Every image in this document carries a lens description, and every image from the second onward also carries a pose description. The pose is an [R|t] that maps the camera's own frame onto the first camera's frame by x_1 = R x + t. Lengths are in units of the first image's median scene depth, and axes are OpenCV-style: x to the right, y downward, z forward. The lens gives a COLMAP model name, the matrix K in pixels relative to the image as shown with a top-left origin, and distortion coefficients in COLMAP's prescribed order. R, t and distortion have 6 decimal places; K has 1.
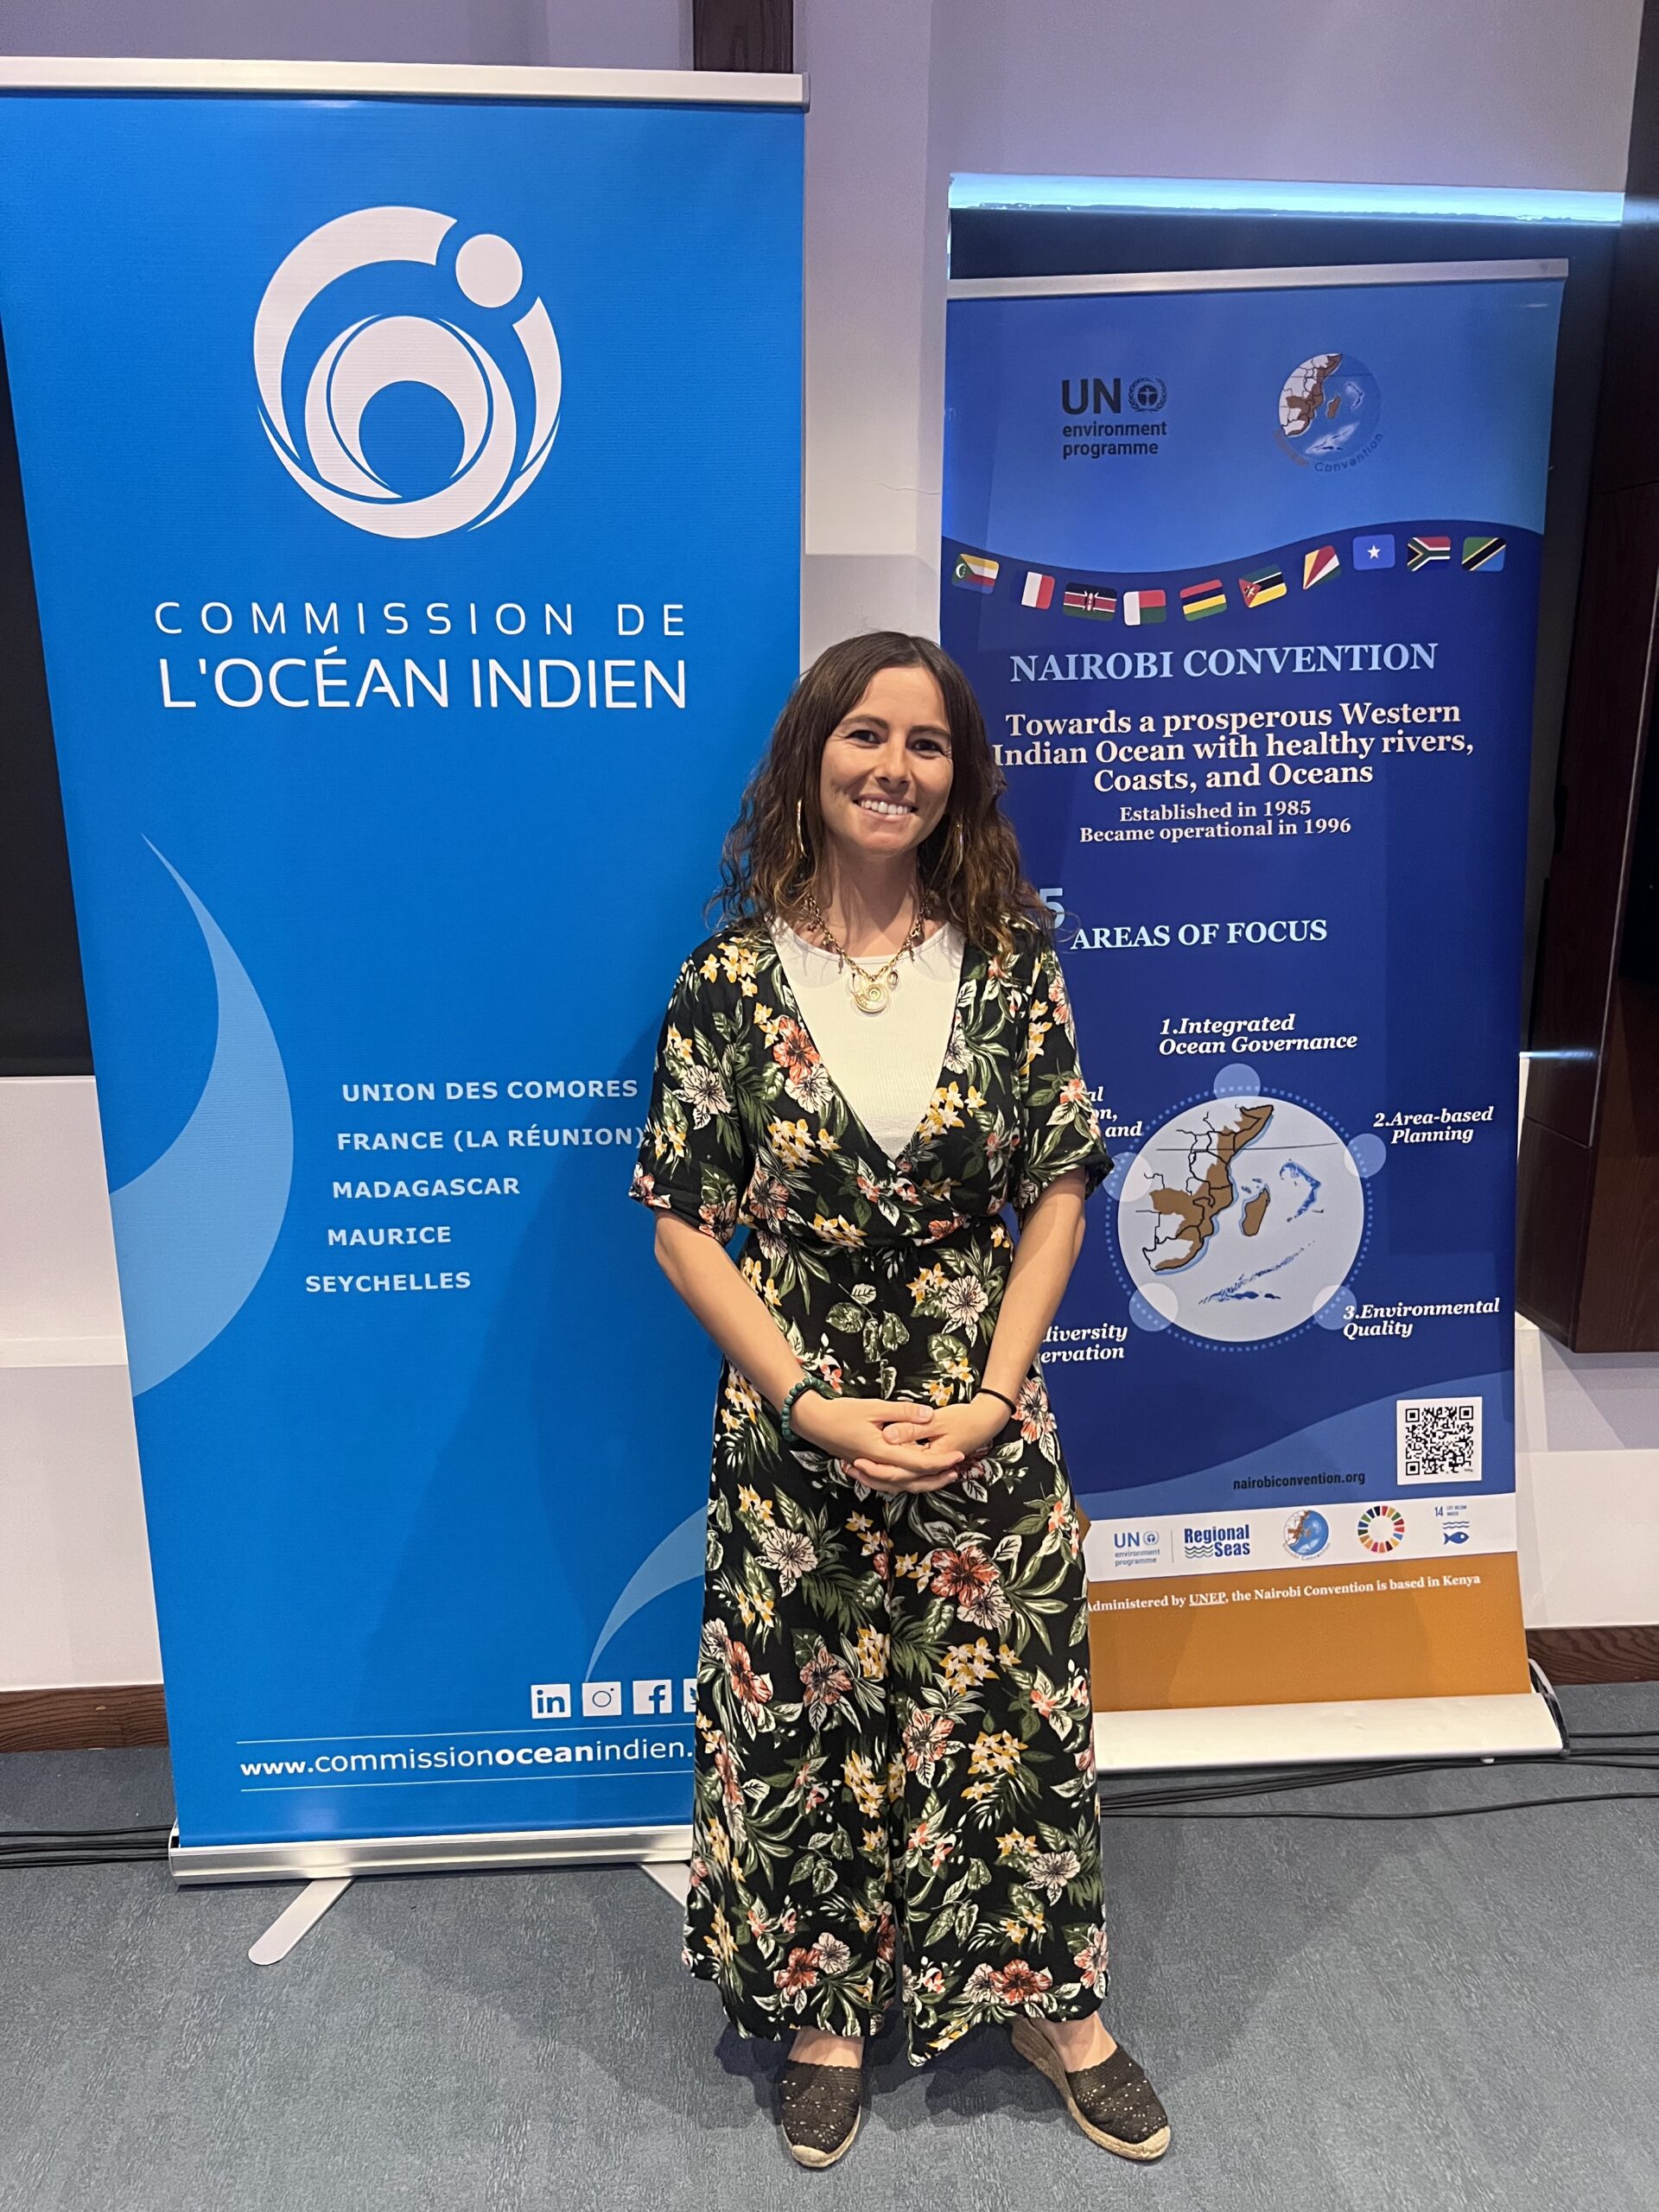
lens RADIAL K [[1712.7, 0, 812.4], [0, 1712.7, 1108.6], [0, 0, 1]] dist [0.042867, -0.017466]
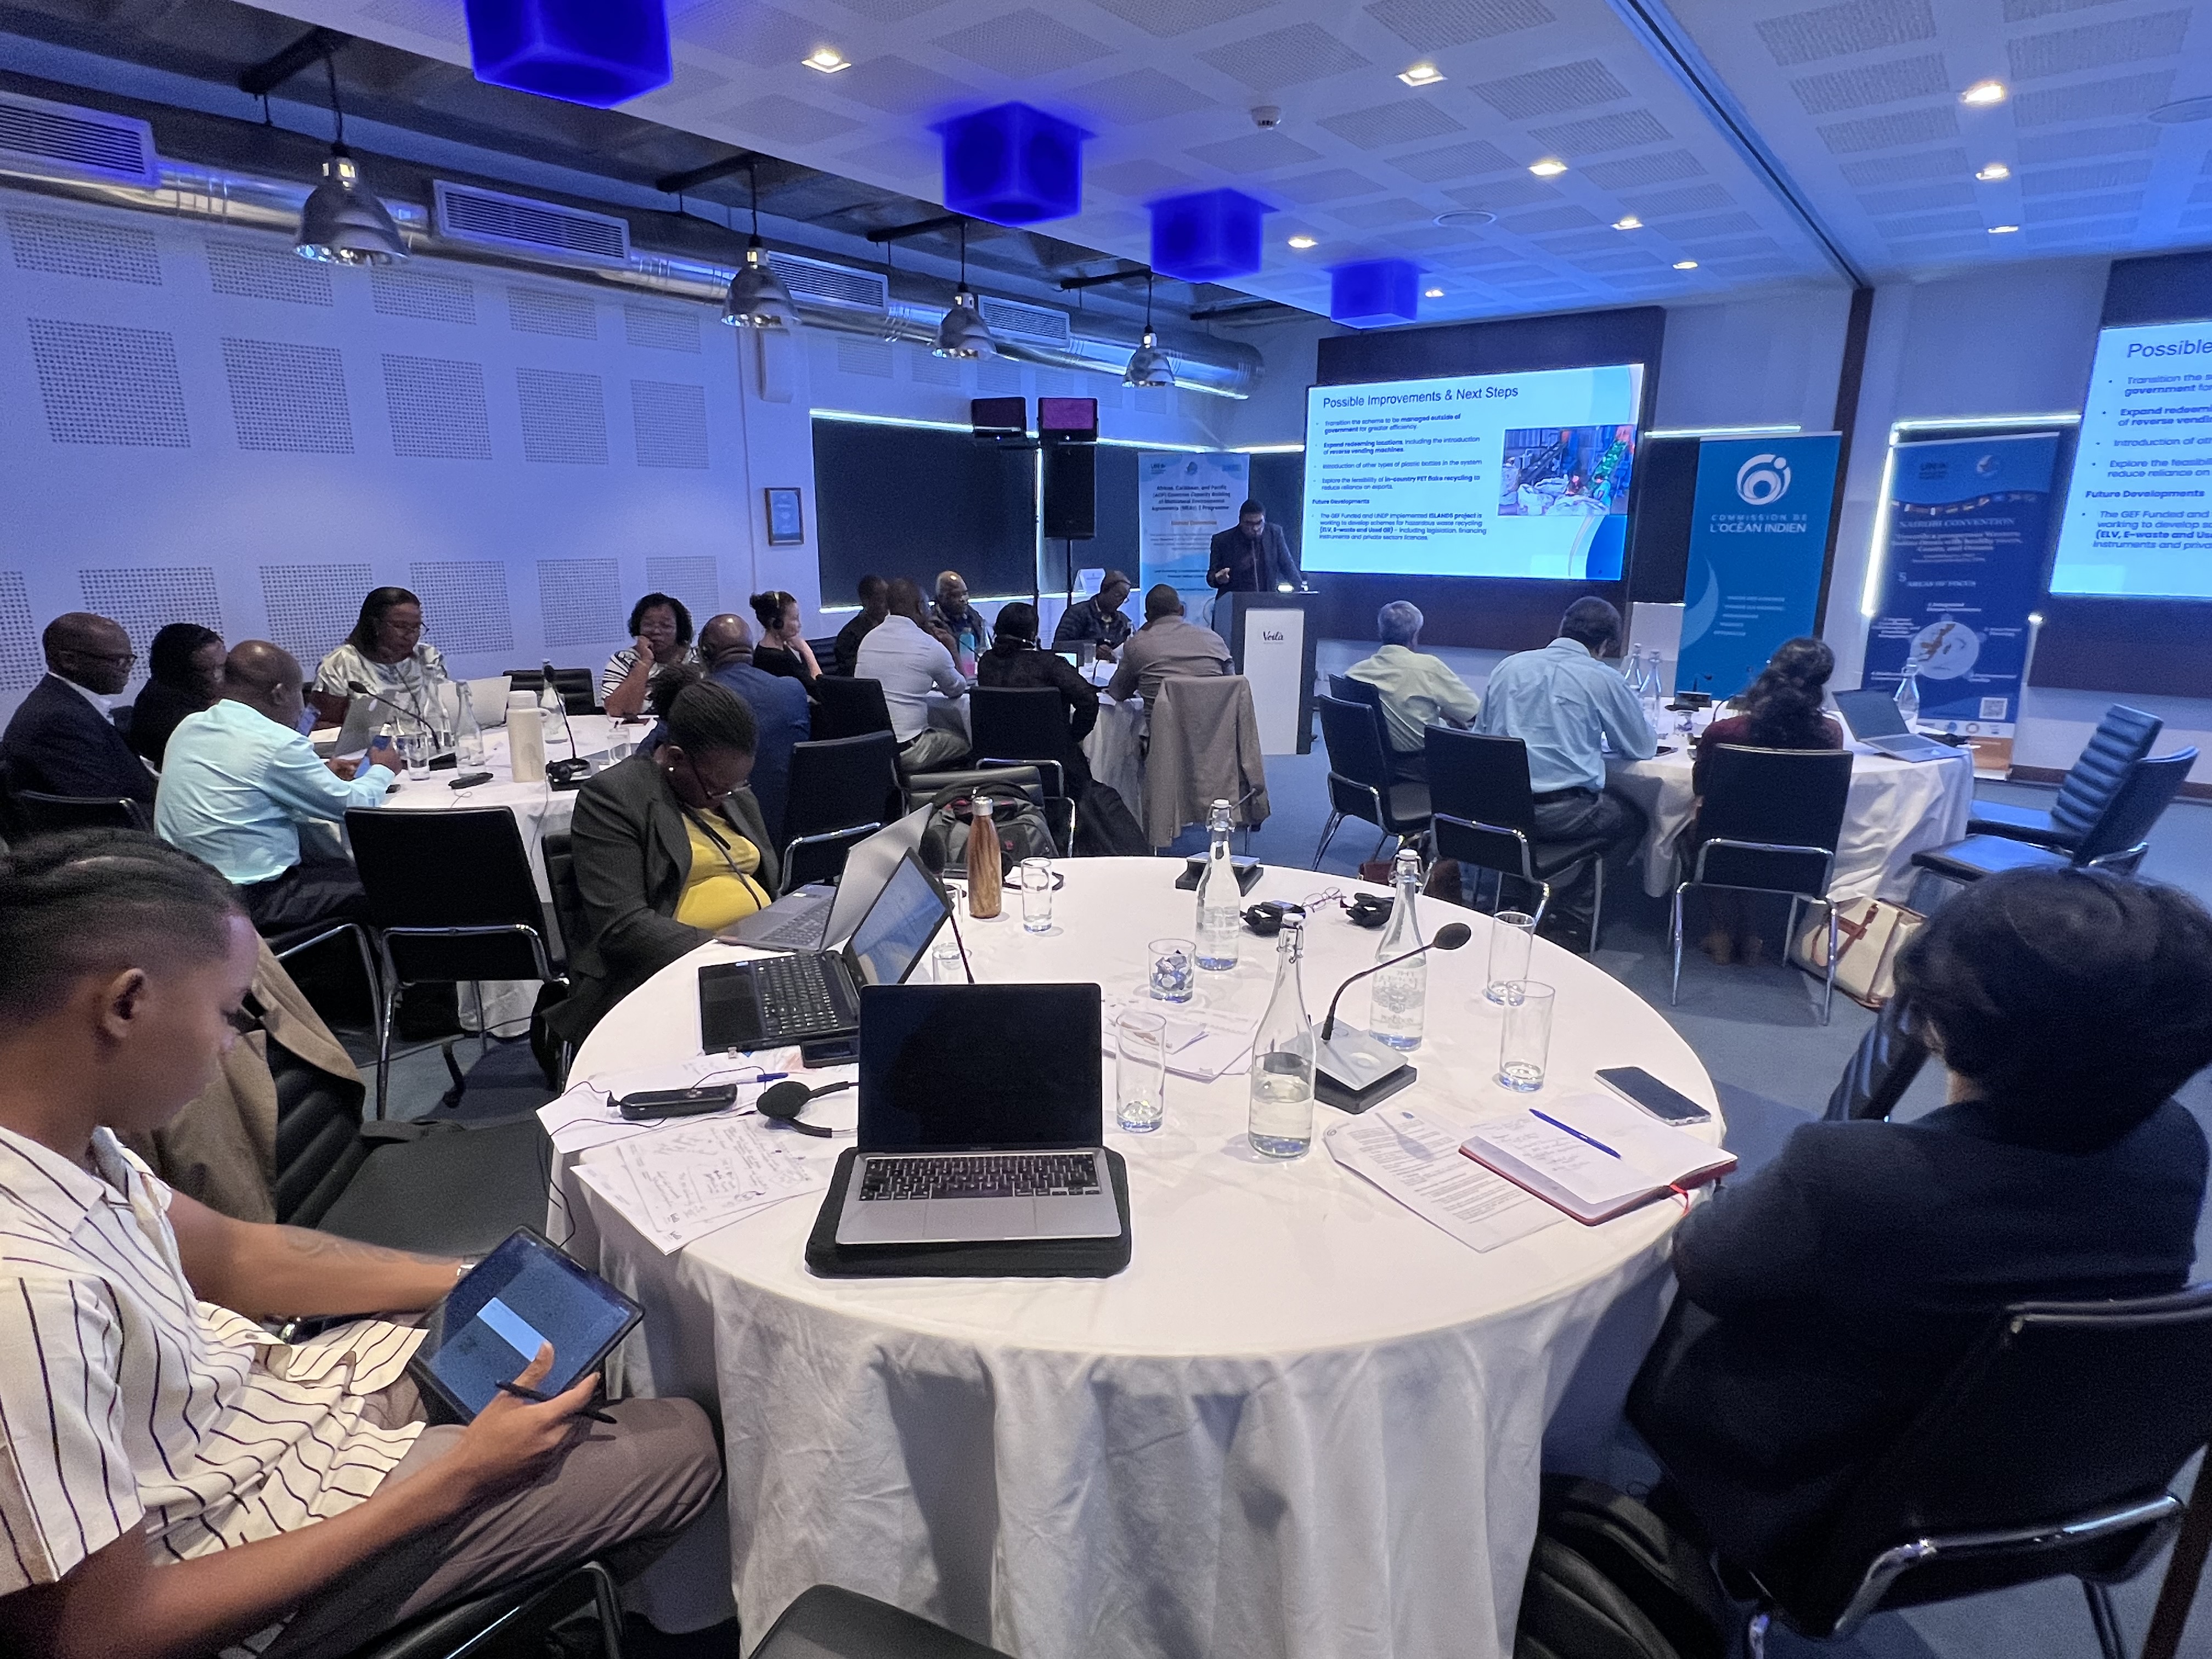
lens RADIAL K [[1164.6, 0, 1081.5], [0, 1164.6, 826.6], [0, 0, 1]] dist [-0.017606, -0.001763]
pose [[0.728204, 0.161316, -0.666106, 0.698844], [-0.154972, 0.985489, 0.069244, 0.662735], [0.667610, 0.052805, 0.742636, -2.689773]]
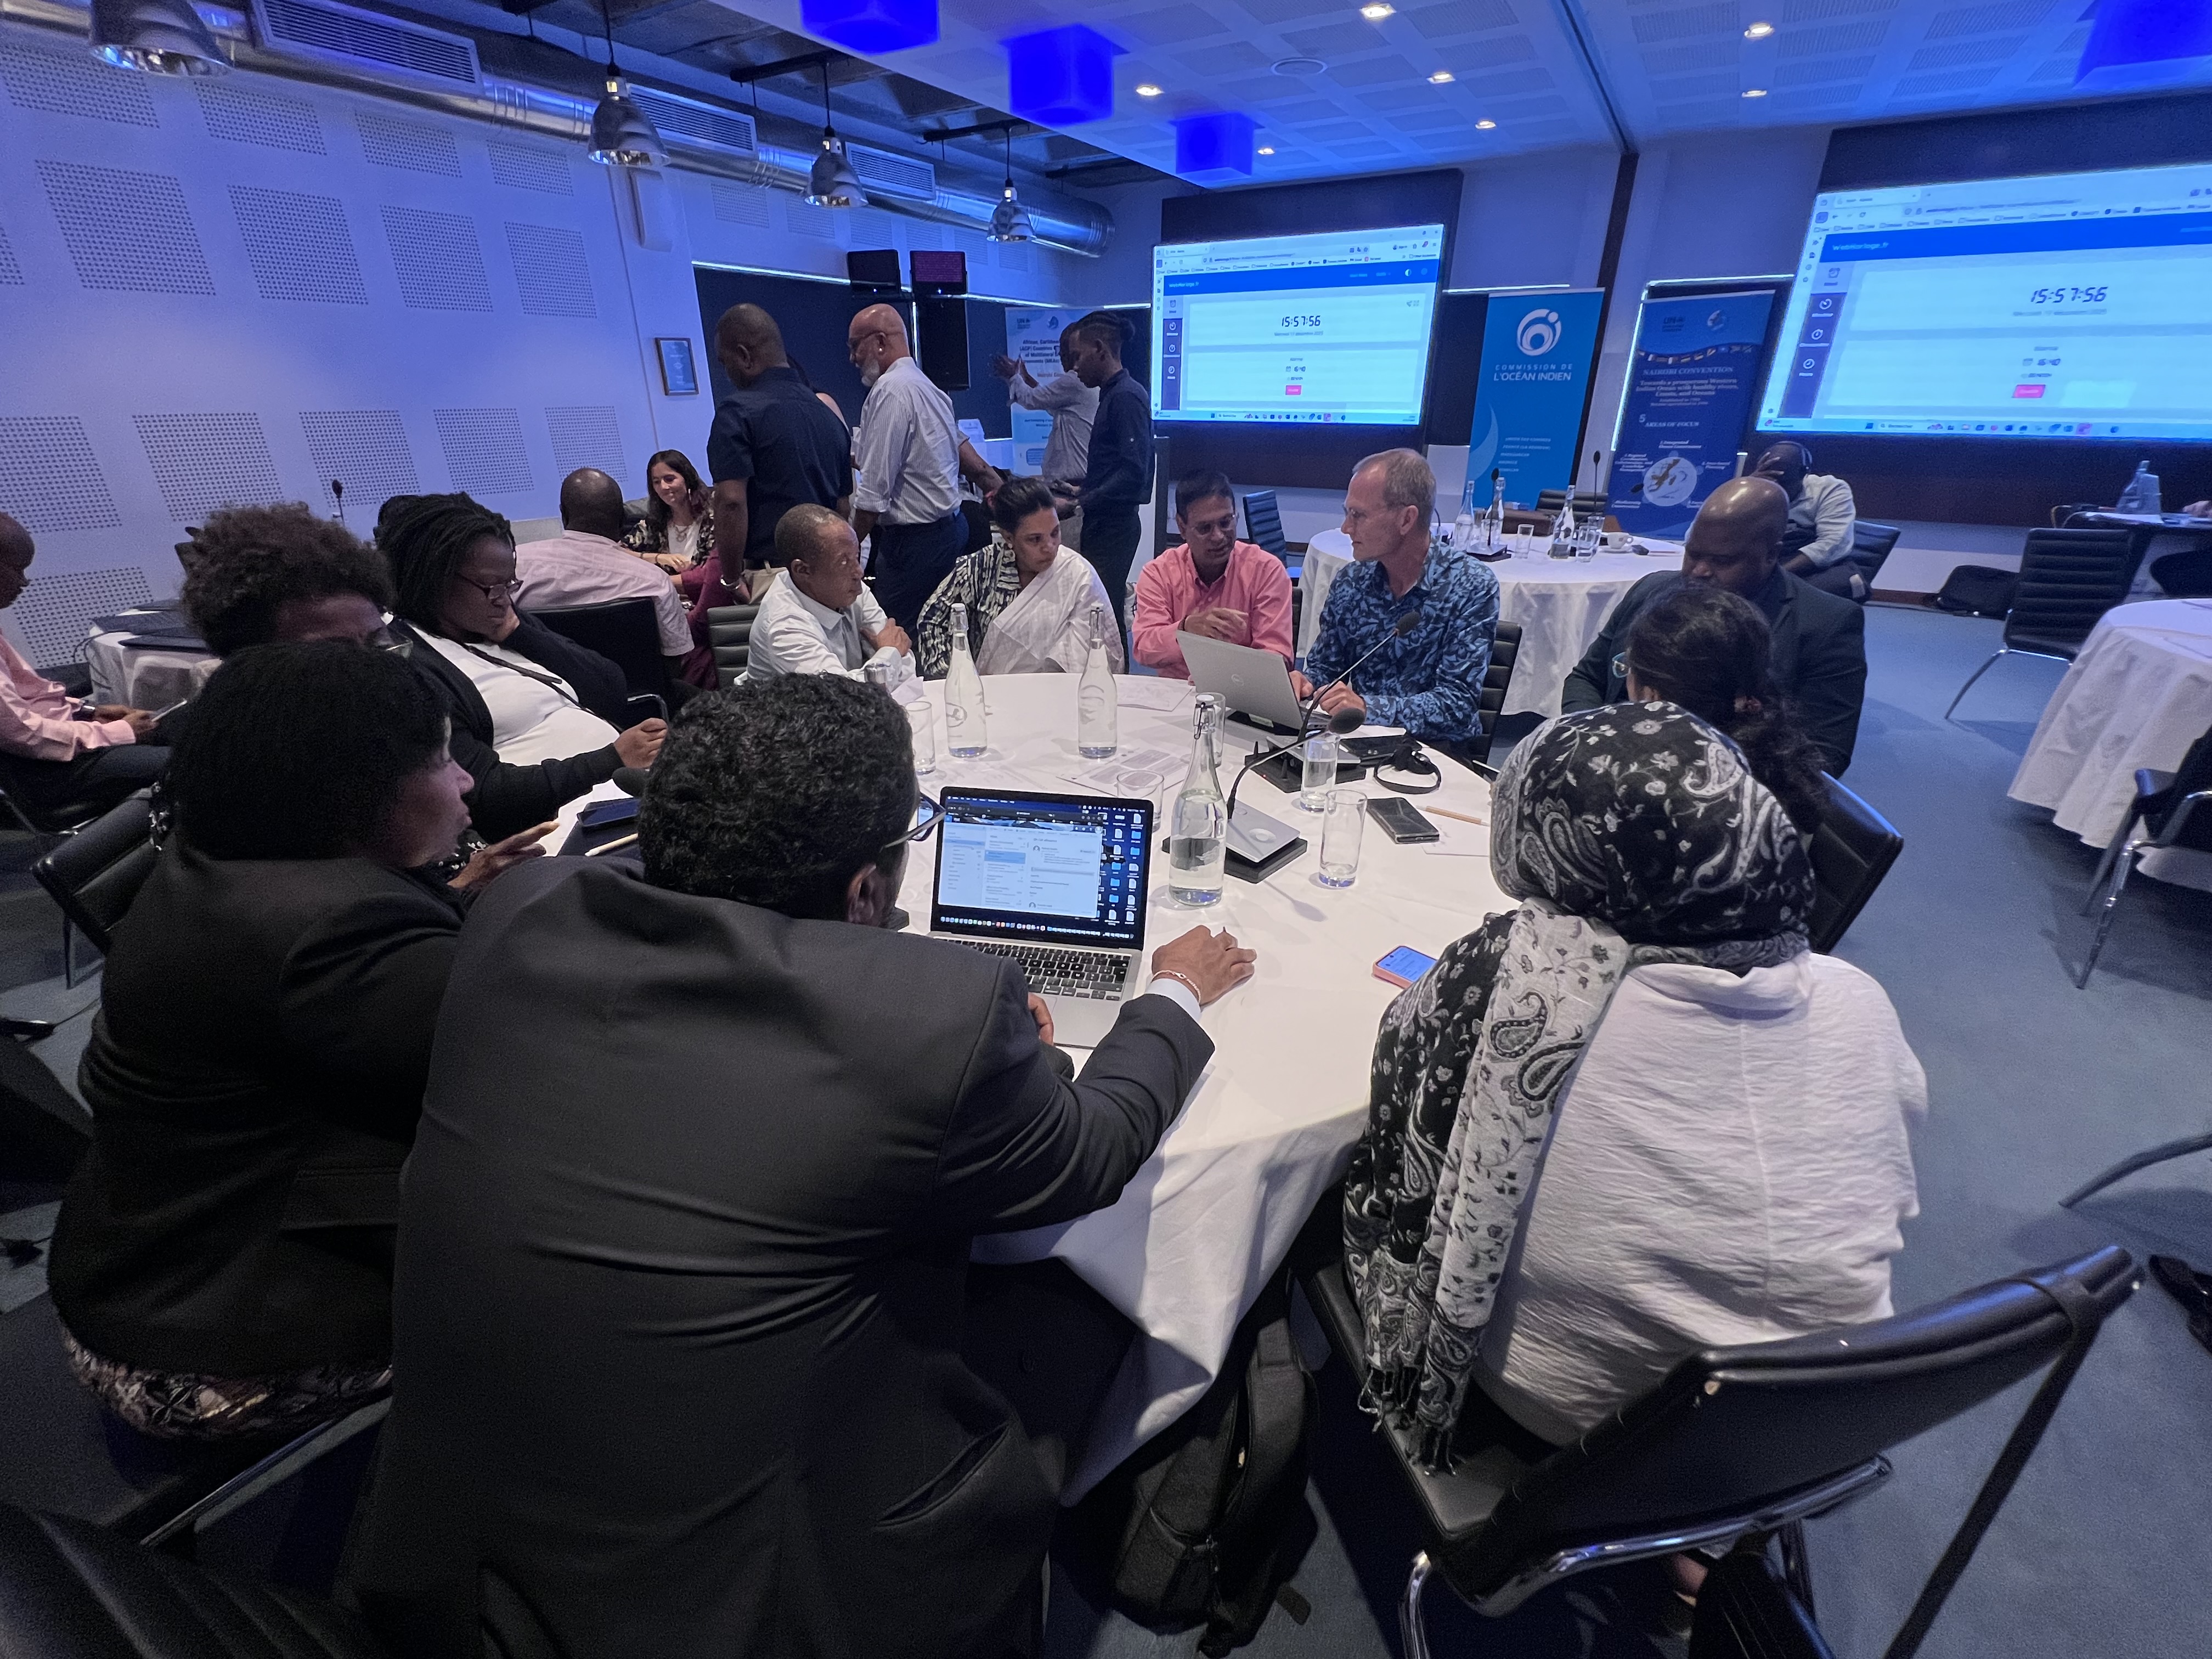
lens RADIAL K [[961.0, 0, 1105.0], [0, 961.0, 827.2], [0, 0, 1]] dist [-0.002342, -0.000070]
pose [[0.816394, 0.235578, -0.527261, 0.667748], [-0.130778, 0.964712, 0.228536, 0.673180], [0.562493, -0.117621, 0.818393, -2.662017]]
